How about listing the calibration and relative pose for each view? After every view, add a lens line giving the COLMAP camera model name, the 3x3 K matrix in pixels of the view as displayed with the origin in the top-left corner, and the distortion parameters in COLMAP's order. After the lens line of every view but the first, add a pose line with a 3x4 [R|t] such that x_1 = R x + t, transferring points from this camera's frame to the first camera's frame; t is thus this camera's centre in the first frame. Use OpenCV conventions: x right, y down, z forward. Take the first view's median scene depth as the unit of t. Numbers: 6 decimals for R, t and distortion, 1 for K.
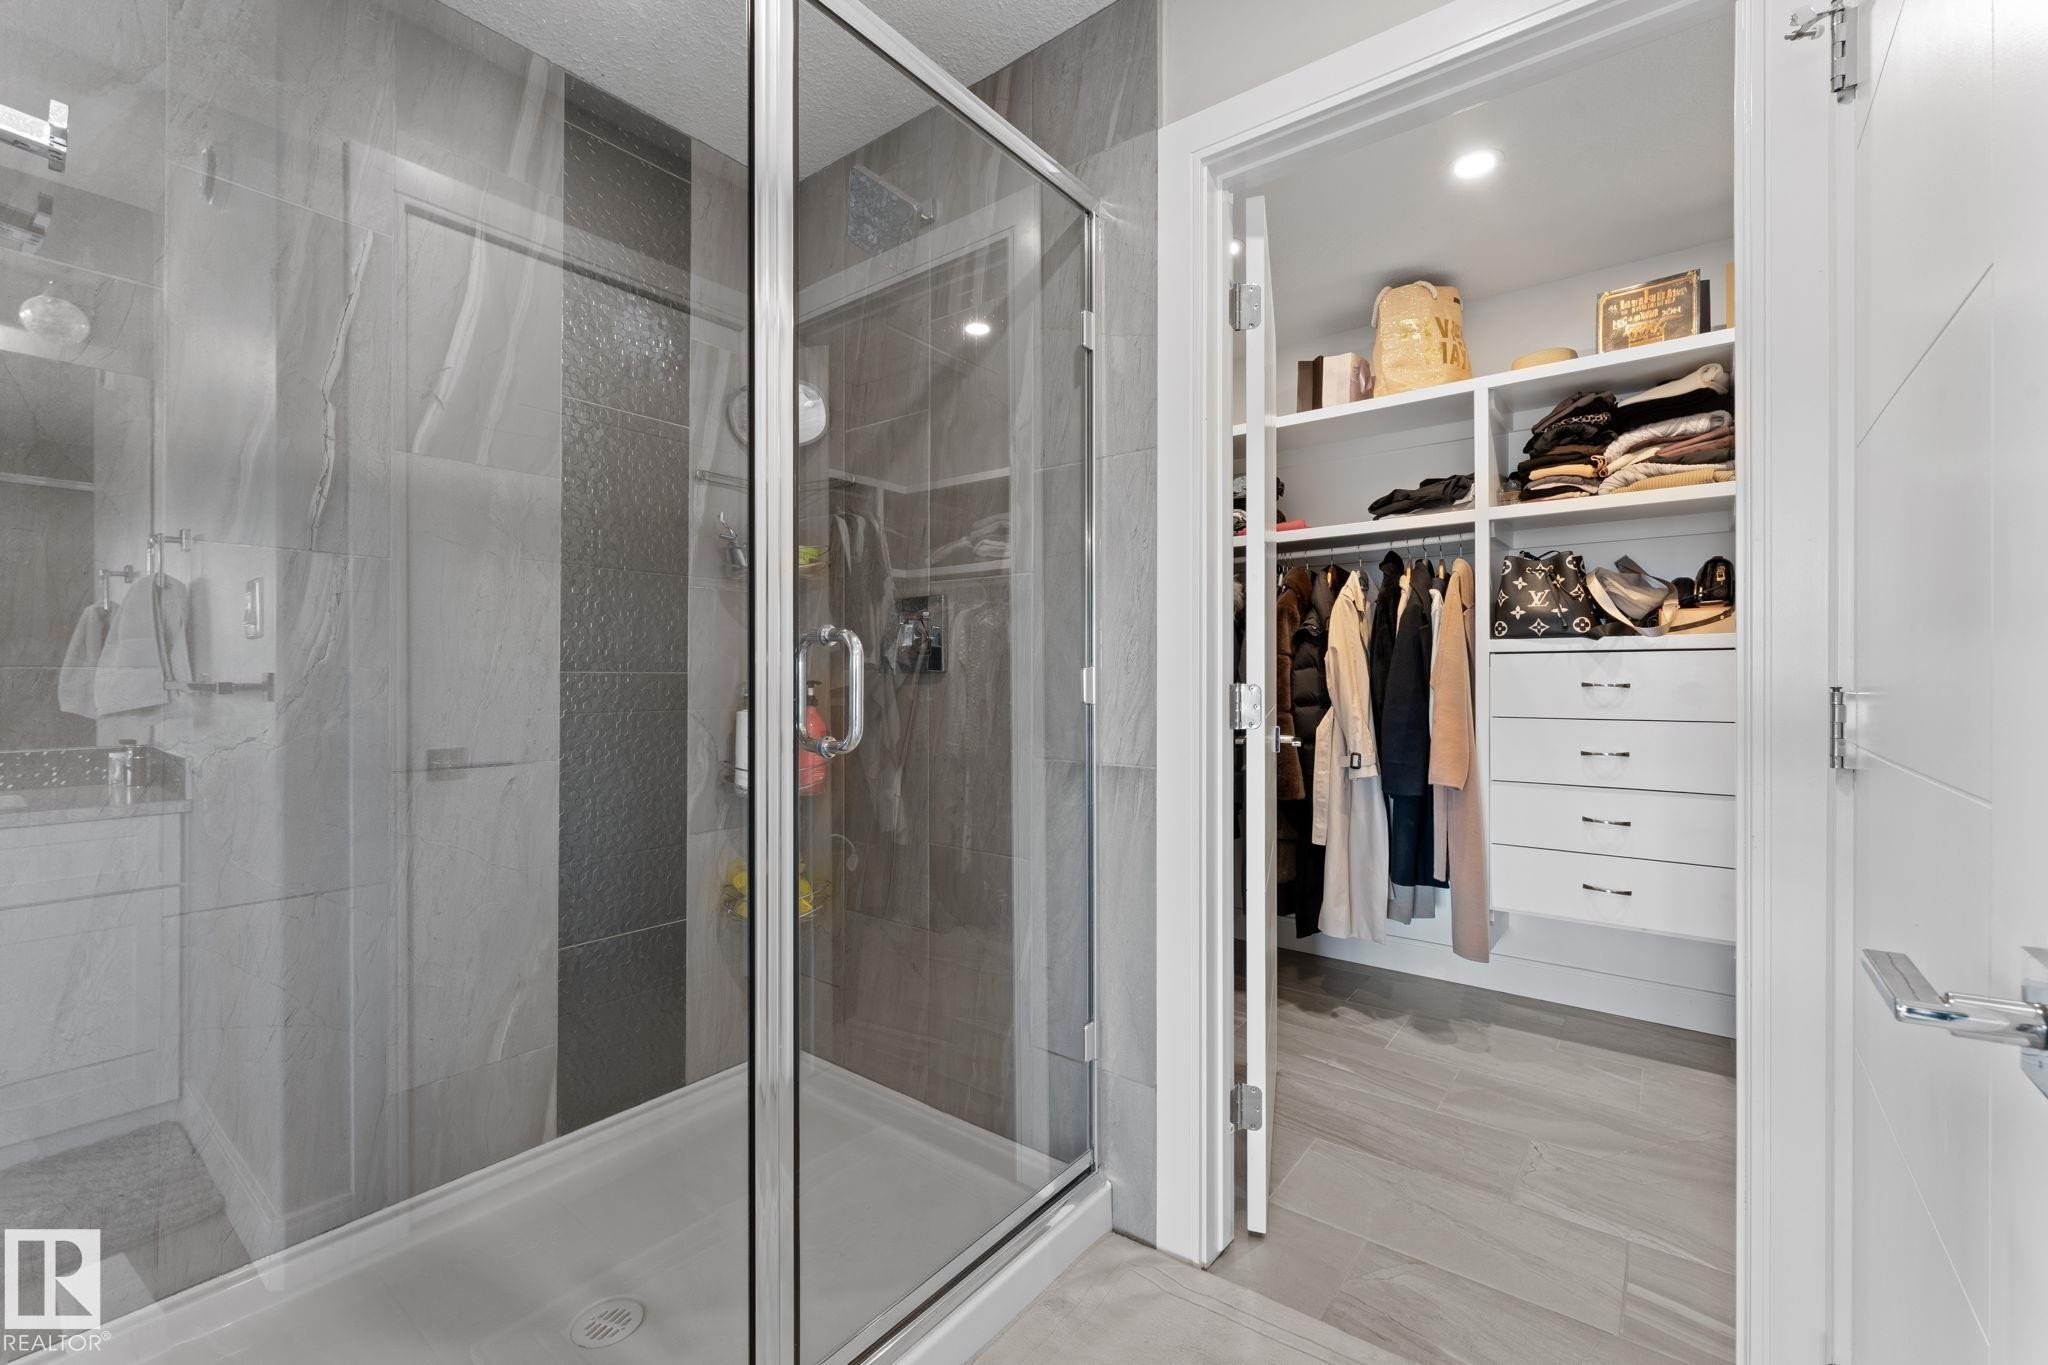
lens RADIAL K [[847.1, 0, 1040.5], [0, 847.1, 675.0], [0, 0, 1]] dist [-0.000555, 0.000099]
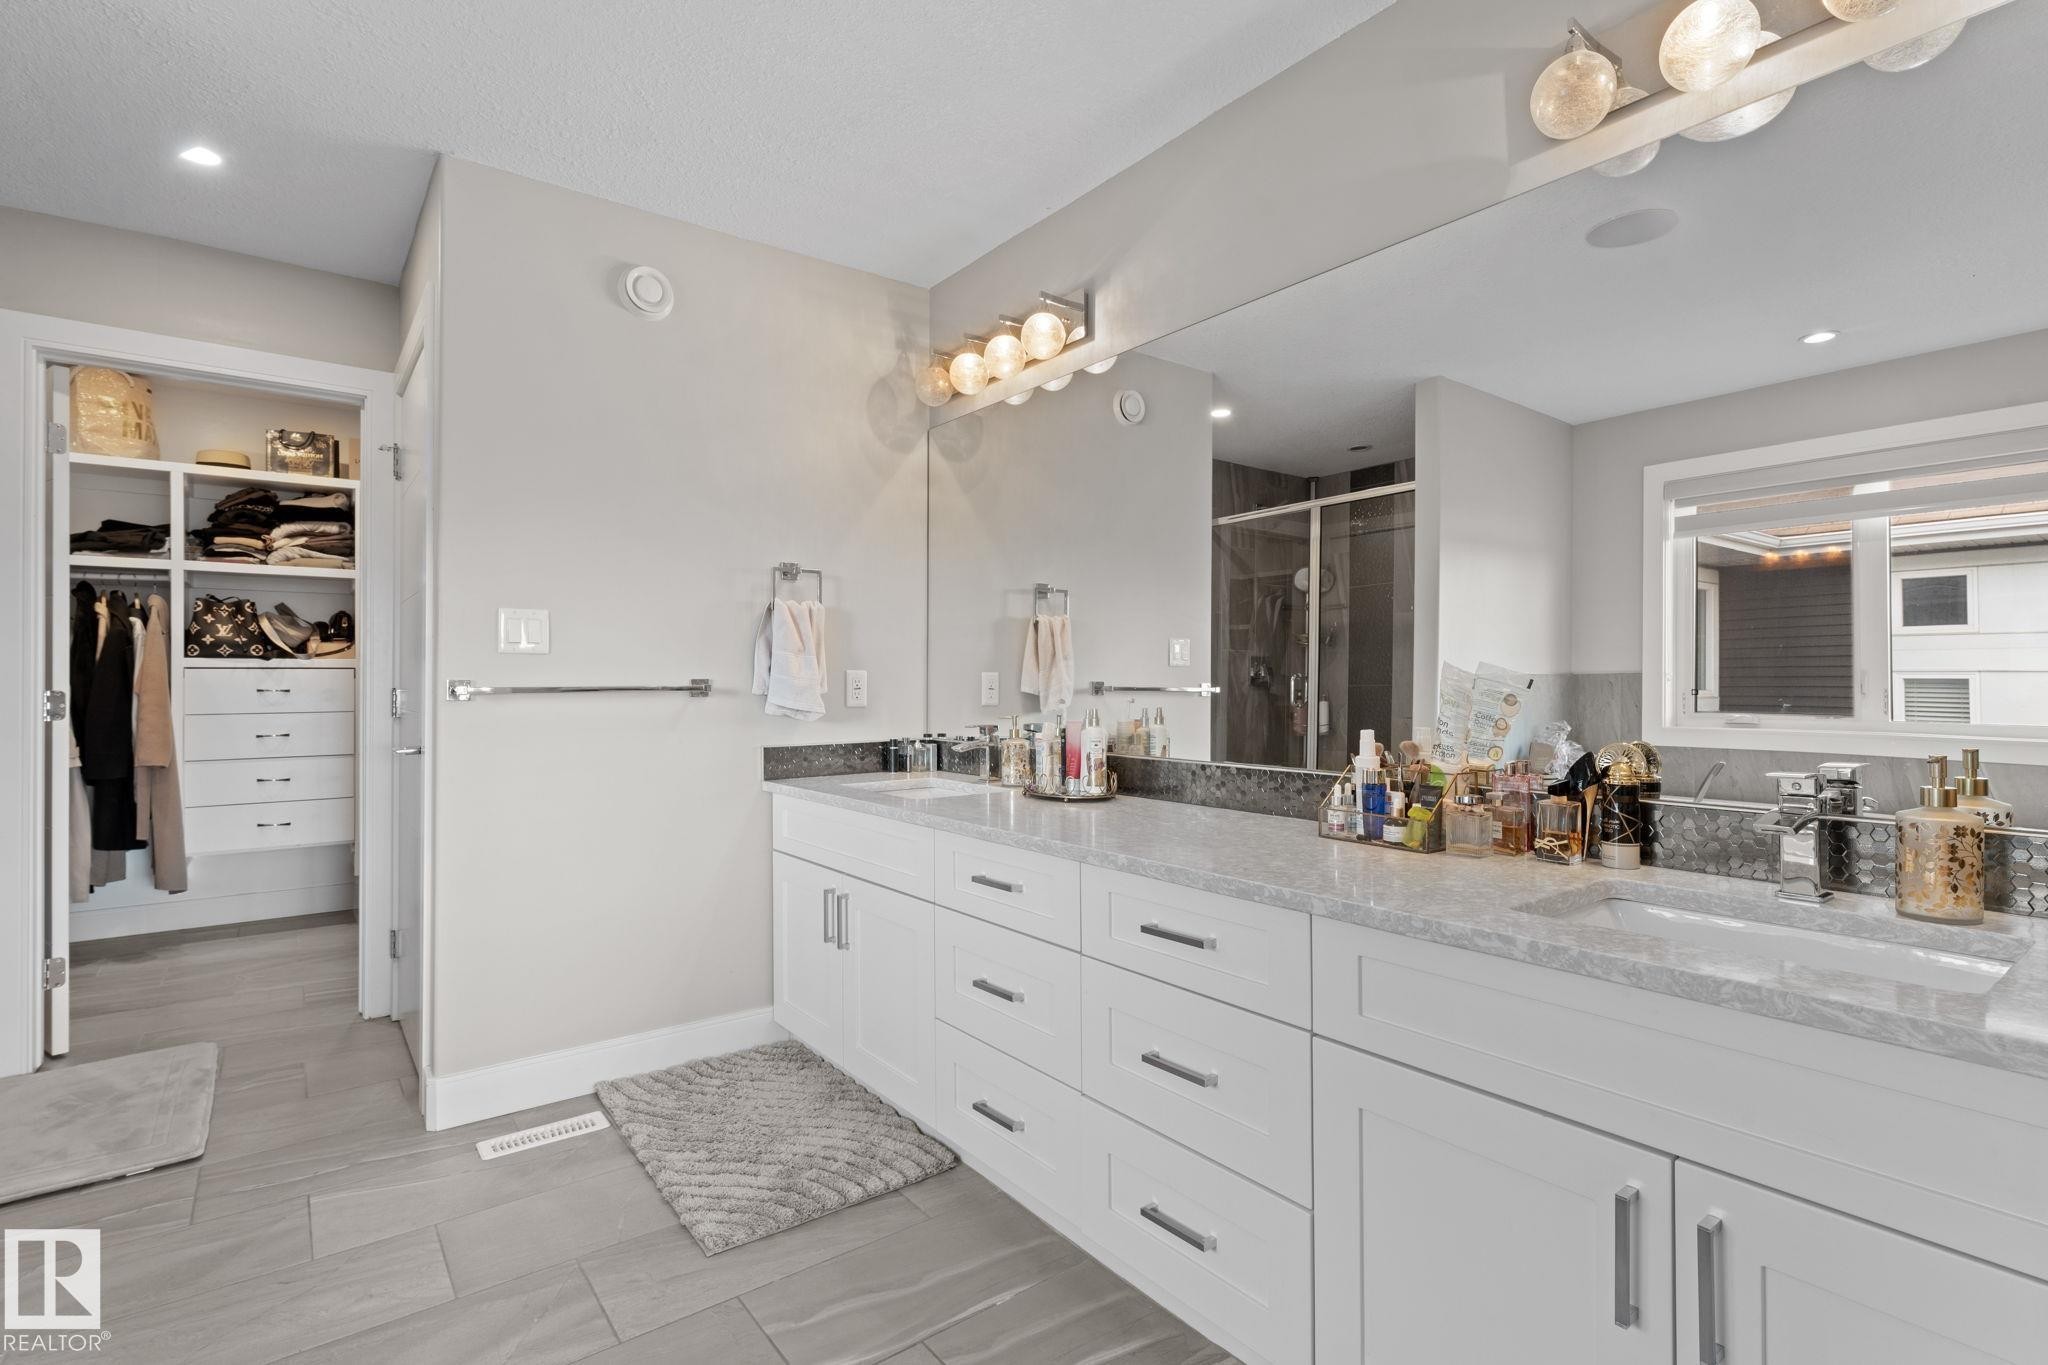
lens RADIAL K [[974.1, 0, 1026.7], [0, 974.1, 677.8], [0, 0, 1]] dist [0.001601, -0.000779]
pose [[0.264114, 0.005776, 0.964474, -0.638566], [0.000381, 0.999981, -0.006093, 0.000217], [-0.964491, 0.001977, 0.264107, -0.737962]]
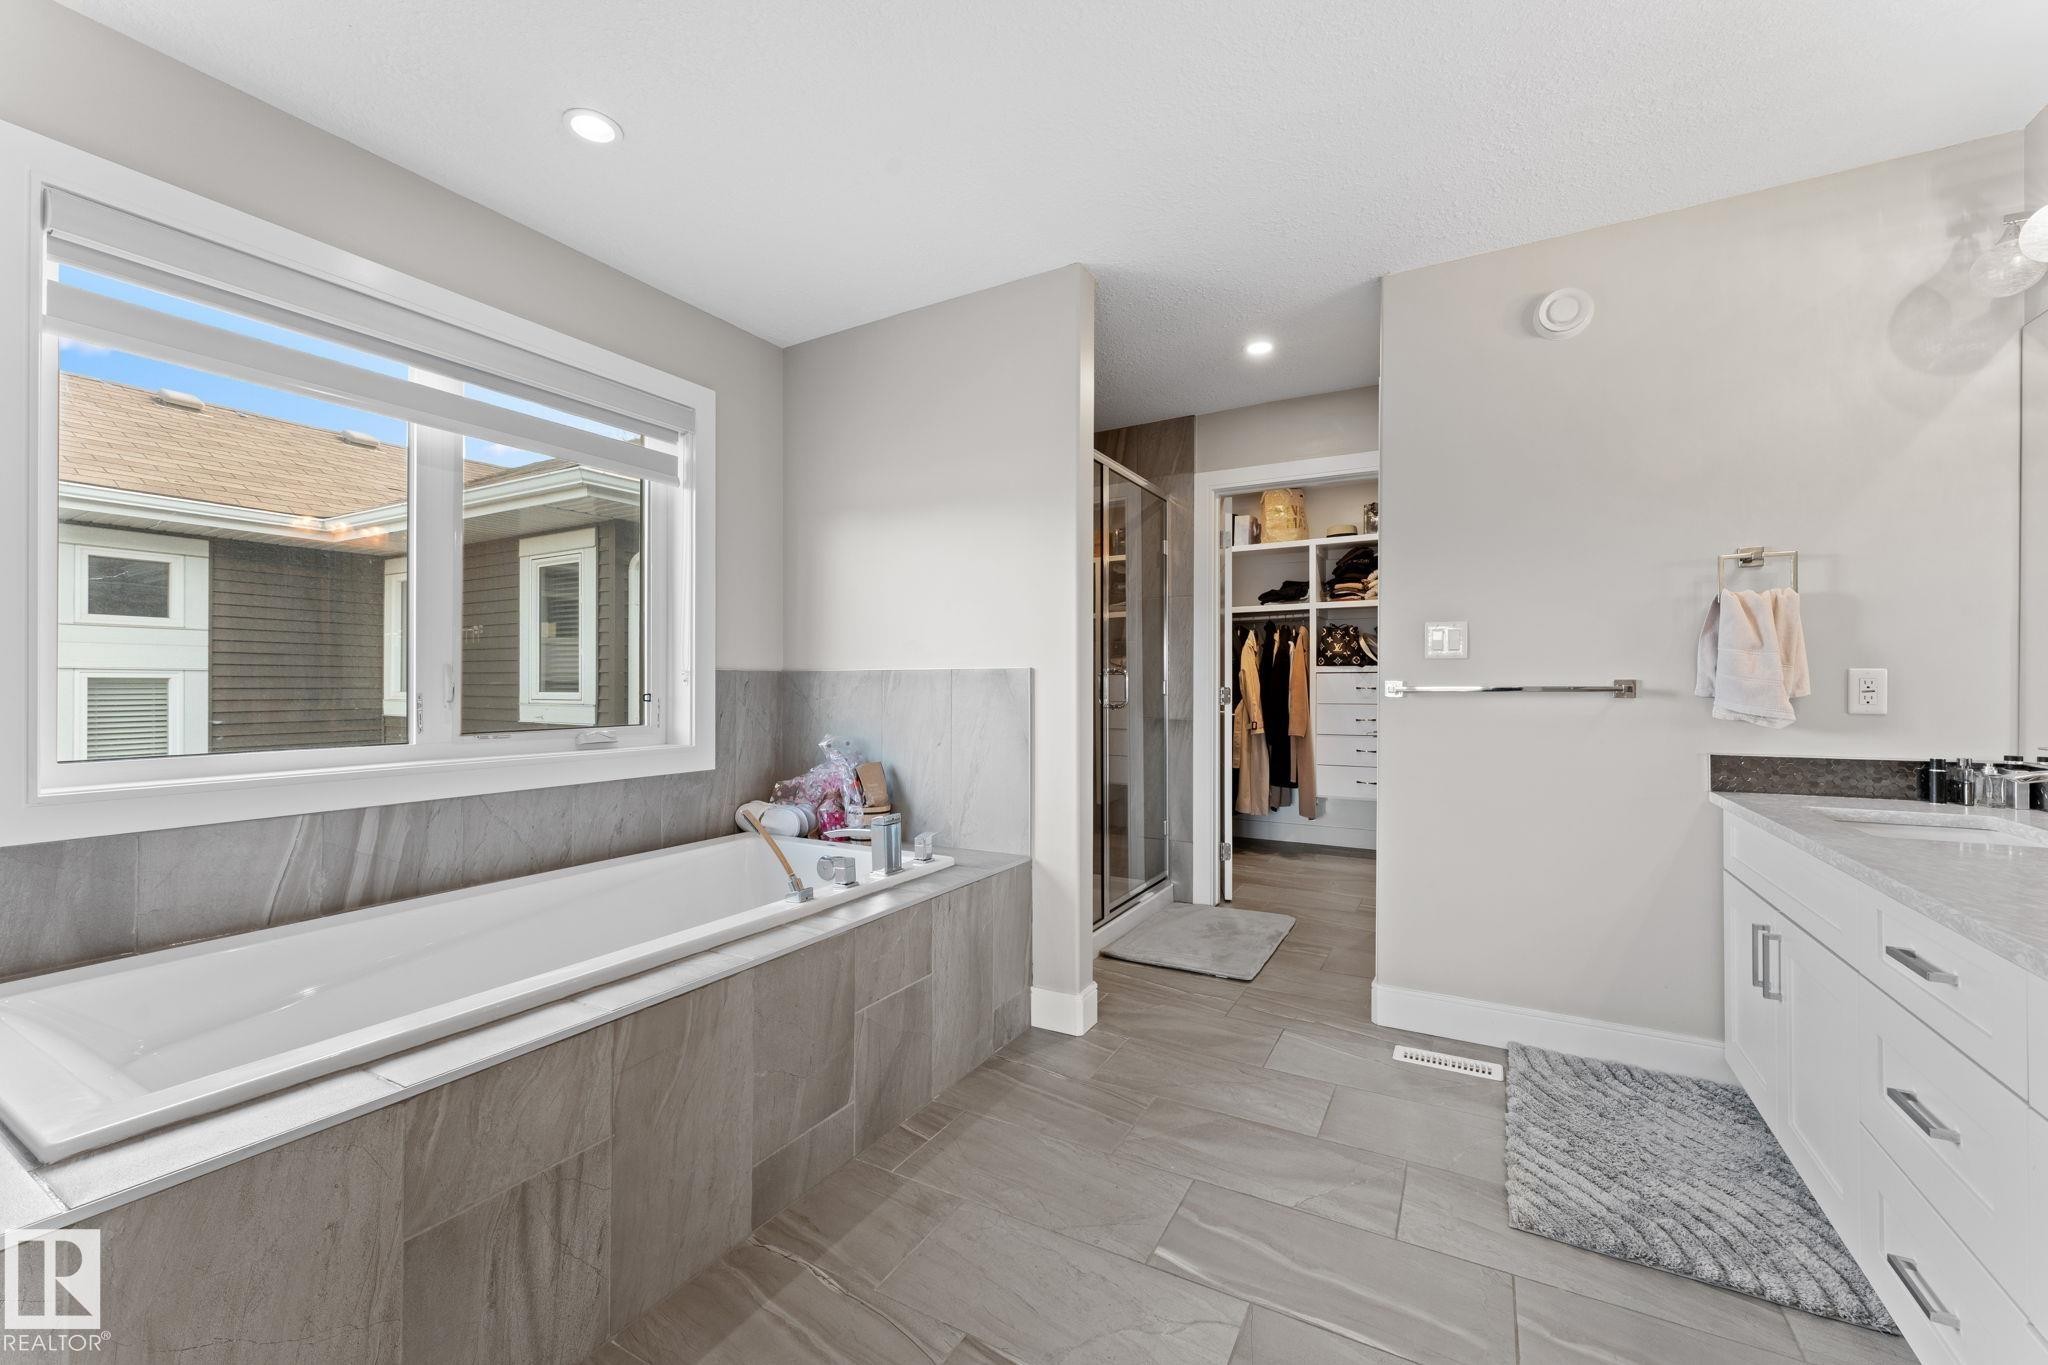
lens RADIAL K [[817.1, 0, 1025.9], [0, 817.1, 679.8], [0, 0, 1]] dist [0.001362, -0.000795]
pose [[0.990806, 0.002929, 0.135260, -0.456855], [-0.002507, 0.999991, -0.003292, -0.000570], [-0.135268, 0.002923, 0.990805, -0.910869]]
